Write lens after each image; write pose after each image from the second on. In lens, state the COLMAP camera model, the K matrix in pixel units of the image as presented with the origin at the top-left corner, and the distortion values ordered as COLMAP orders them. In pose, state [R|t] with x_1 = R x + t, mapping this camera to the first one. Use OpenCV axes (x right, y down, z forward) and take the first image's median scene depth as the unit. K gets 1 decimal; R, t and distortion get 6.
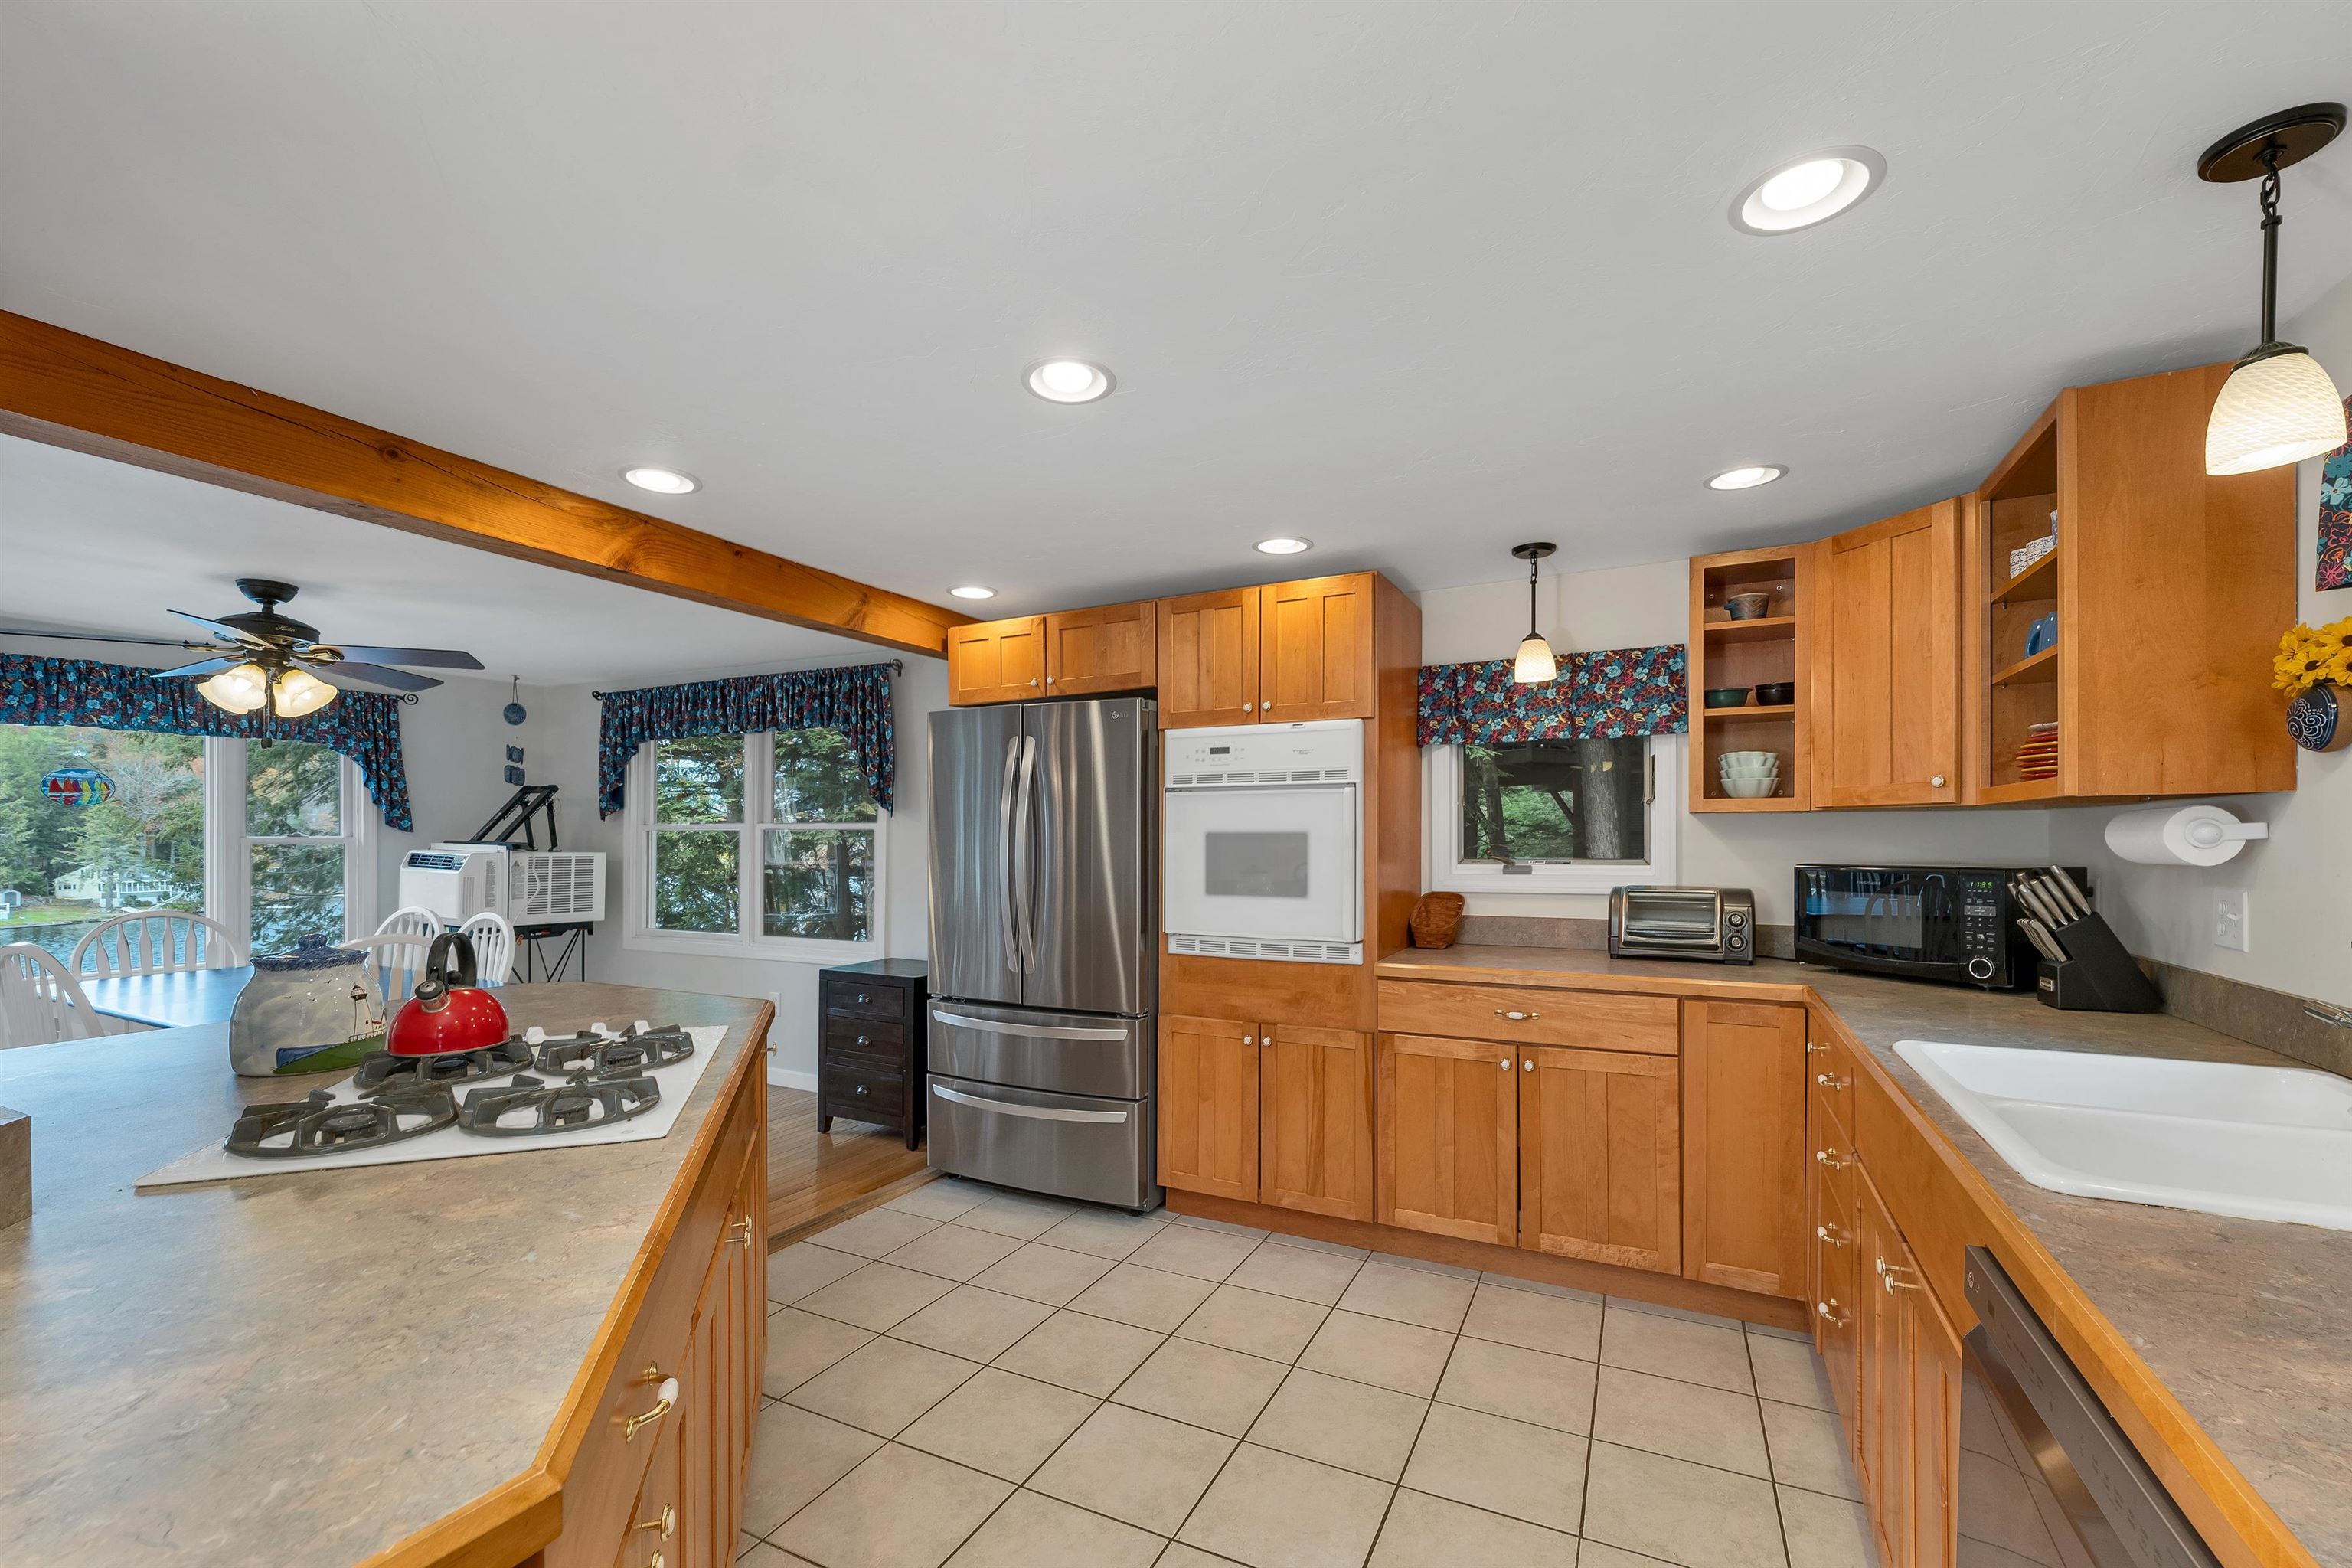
lens RADIAL K [[985.1, 0, 1197.2], [0, 985.1, 838.7], [0, 0, 1]] dist [0.001711, 0.001398]
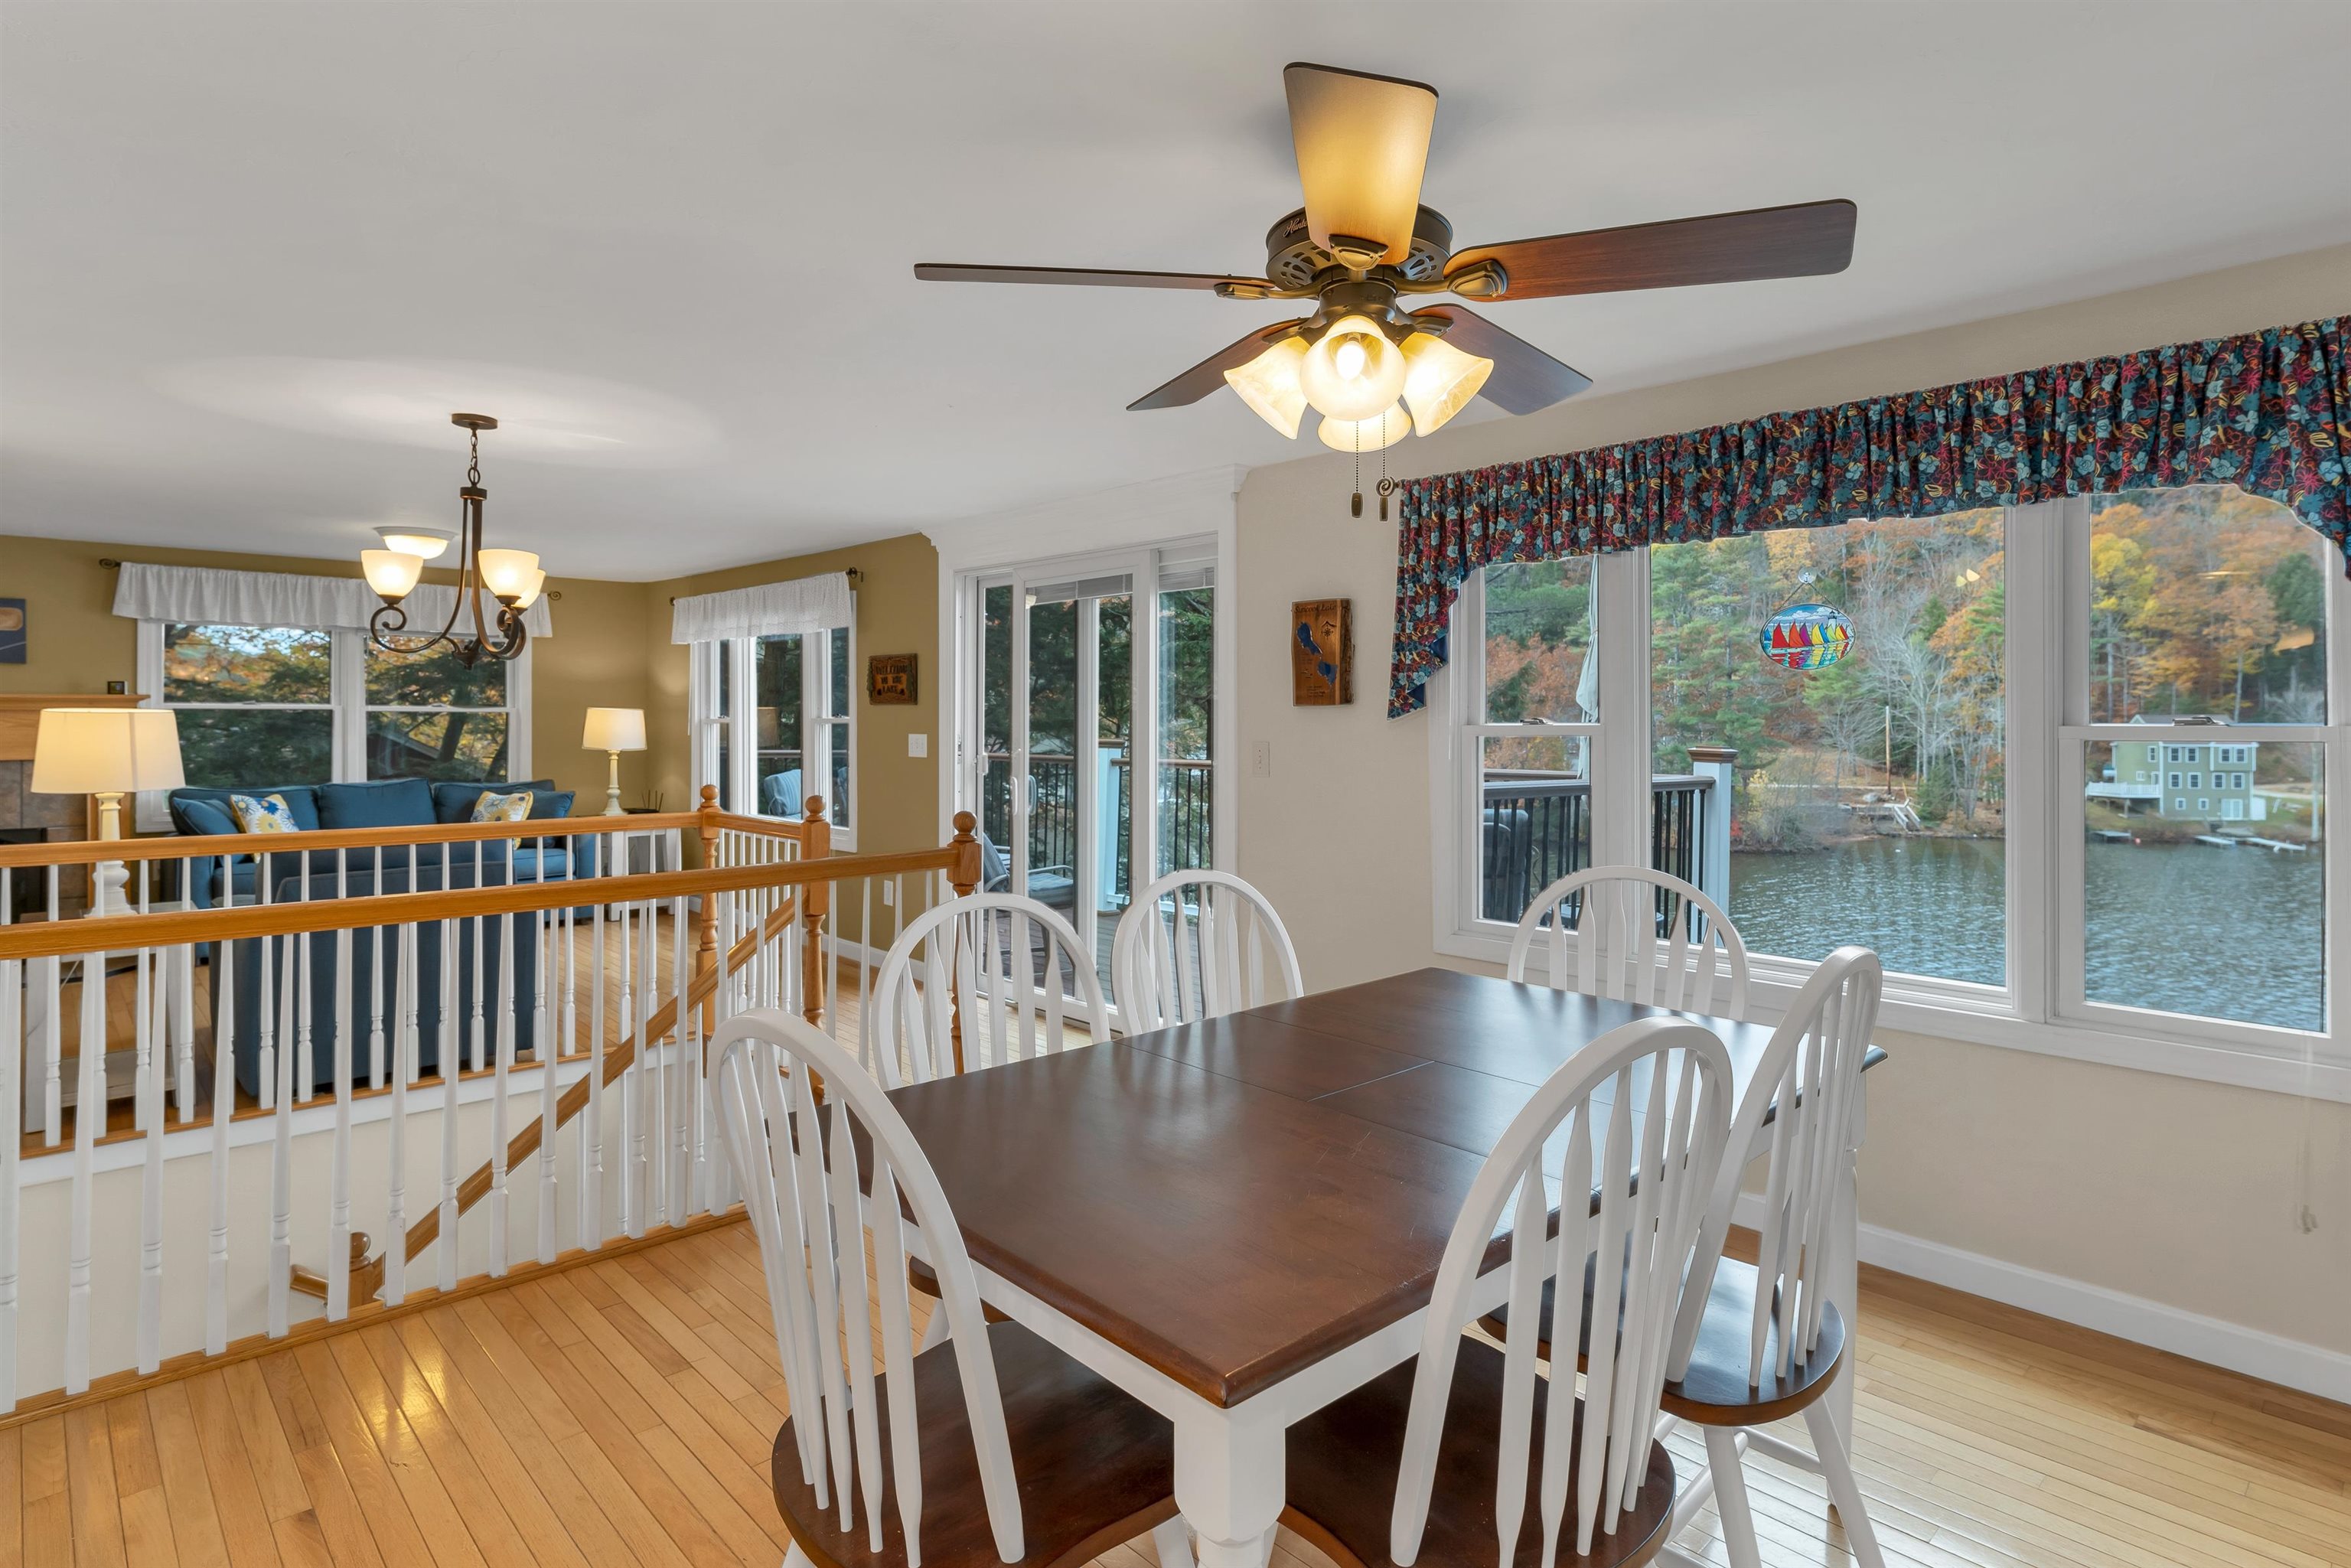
lens RADIAL K [[1238.2, 0, 1175.8], [0, 1238.2, 708.7], [0, 0, 1]] dist [0.001684, -0.002602]
pose [[-0.353750, -0.010261, -0.935284, -0.440718], [-0.000370, 0.999941, -0.010830, -0.003851], [0.935340, -0.003485, -0.353733, 1.210253]]
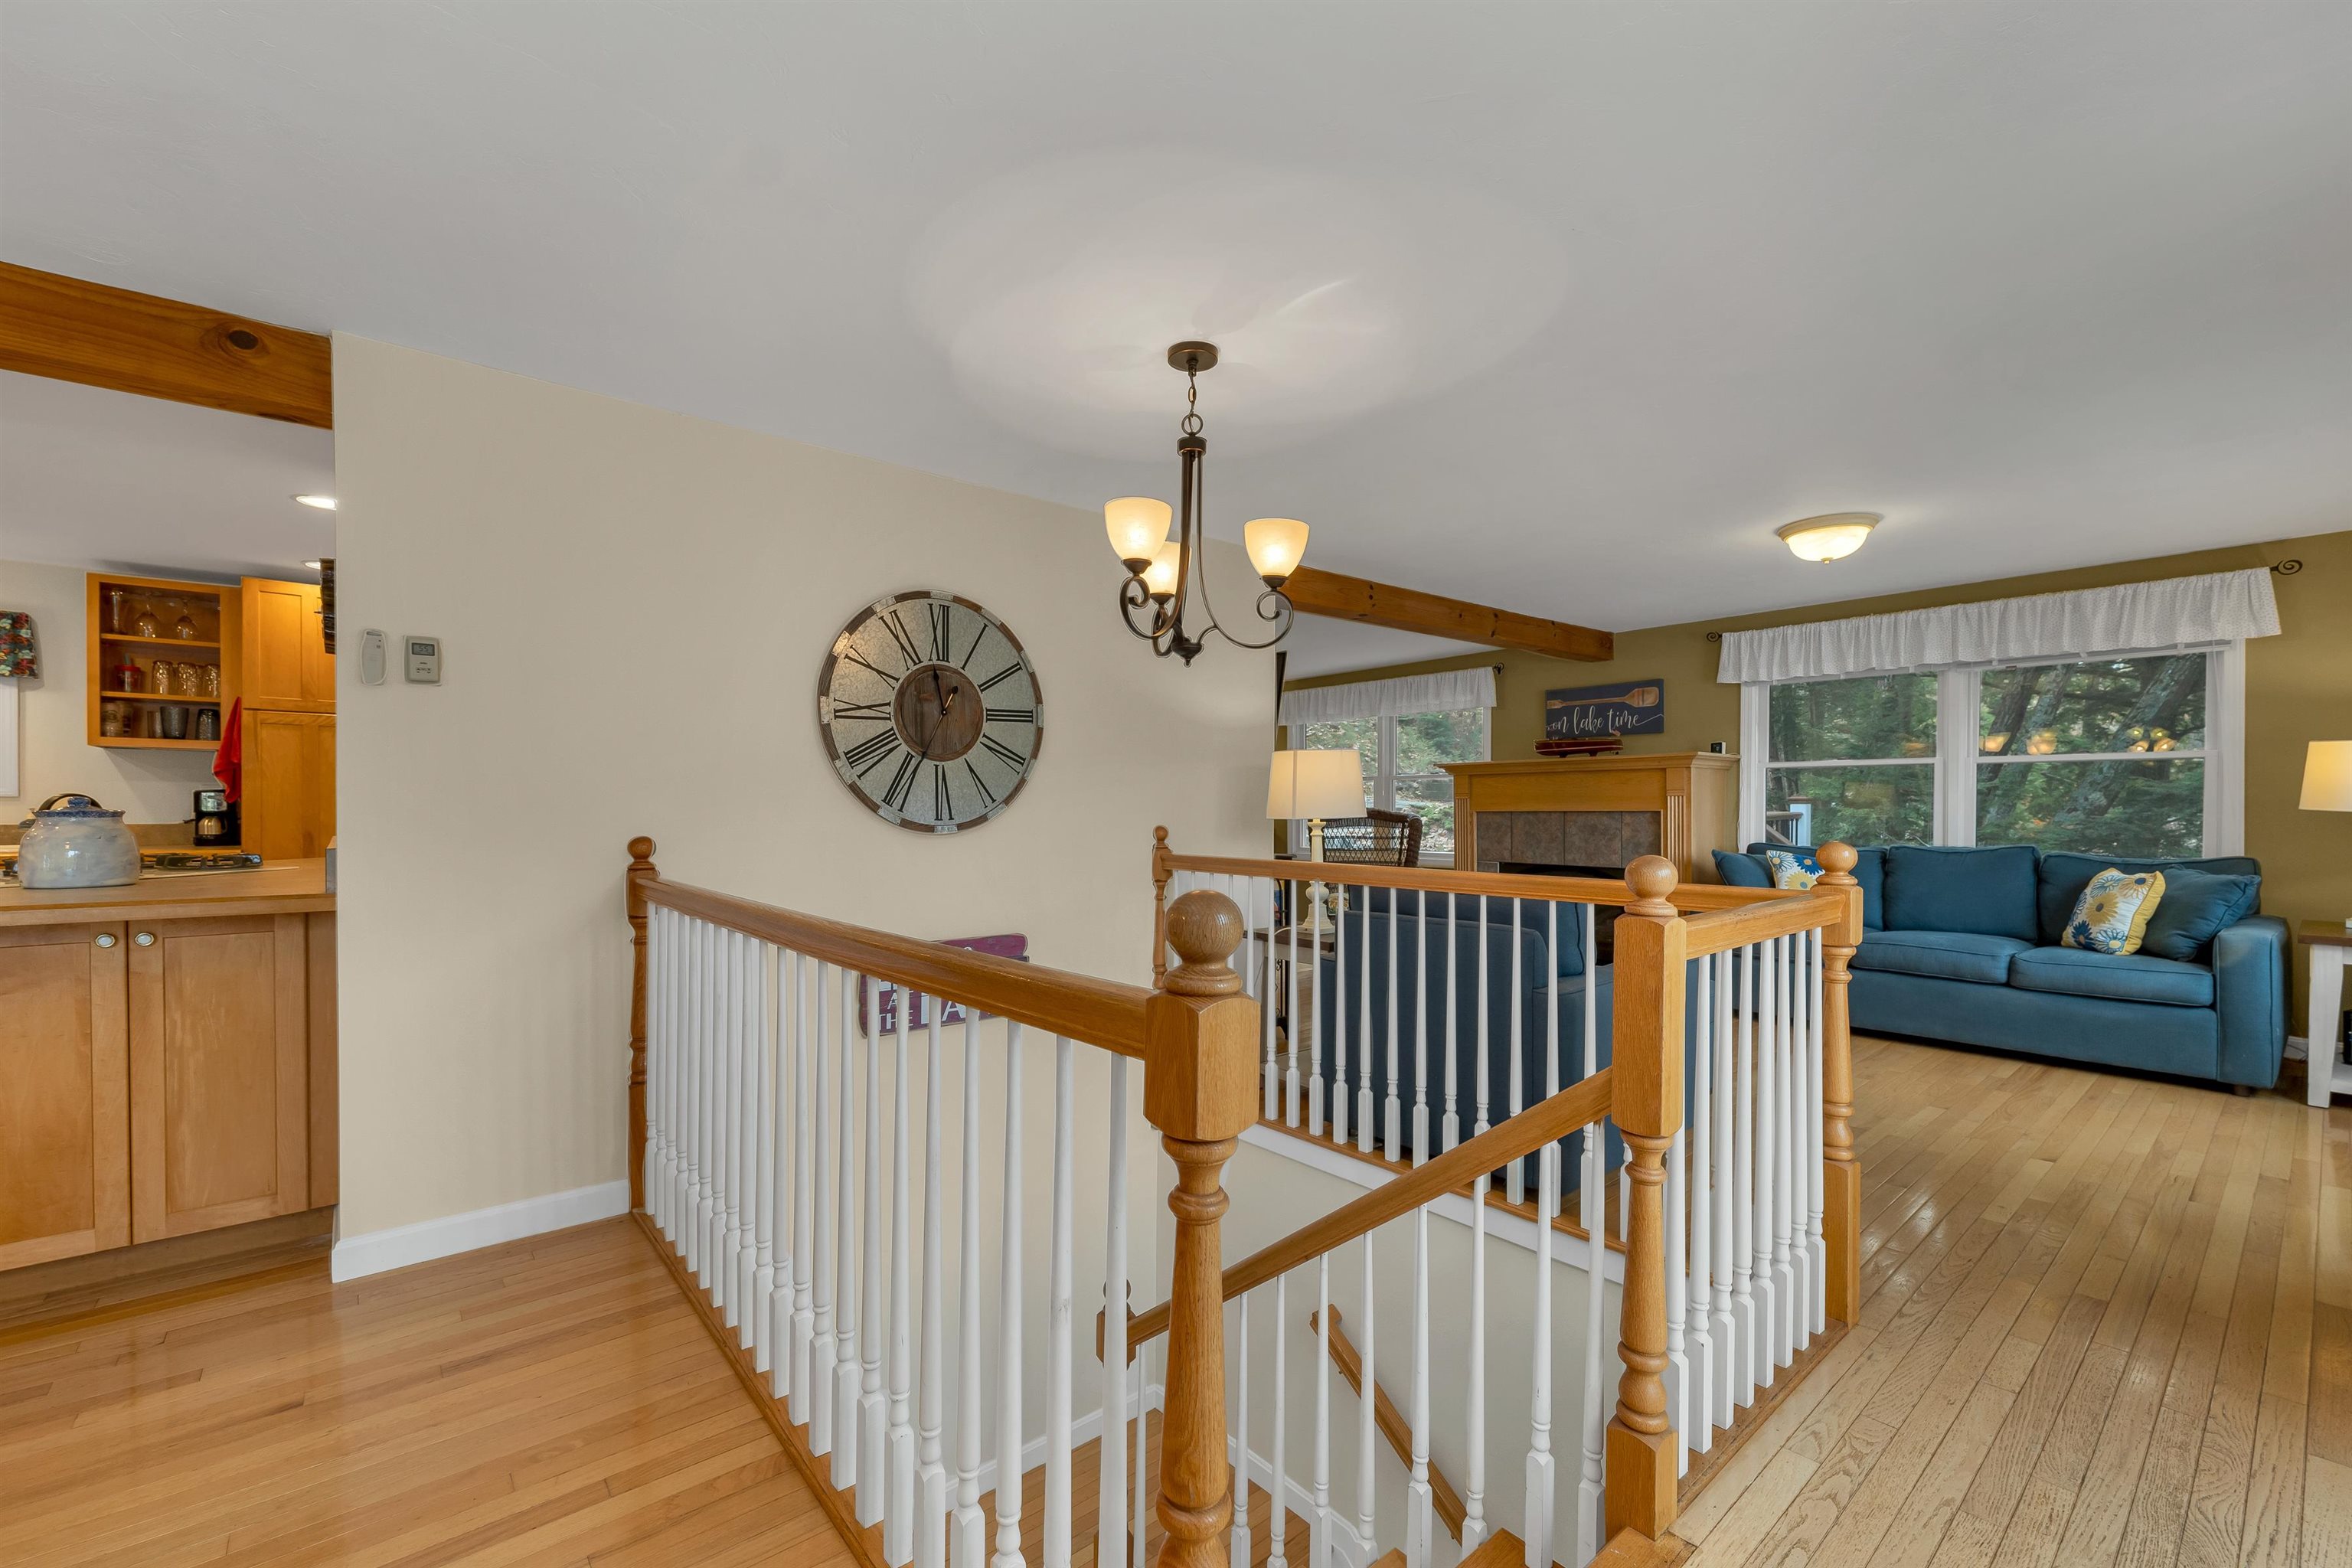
lens RADIAL K [[985.1, 0, 1172.3], [0, 985.1, 815.8], [0, 0, 1]] dist [0.001711, 0.001398]
pose [[-0.916773, -0.005592, 0.399371, -1.539130], [-0.003551, 0.999977, 0.005850, 0.054260], [-0.399394, 0.003945, -0.916771, 0.879625]]
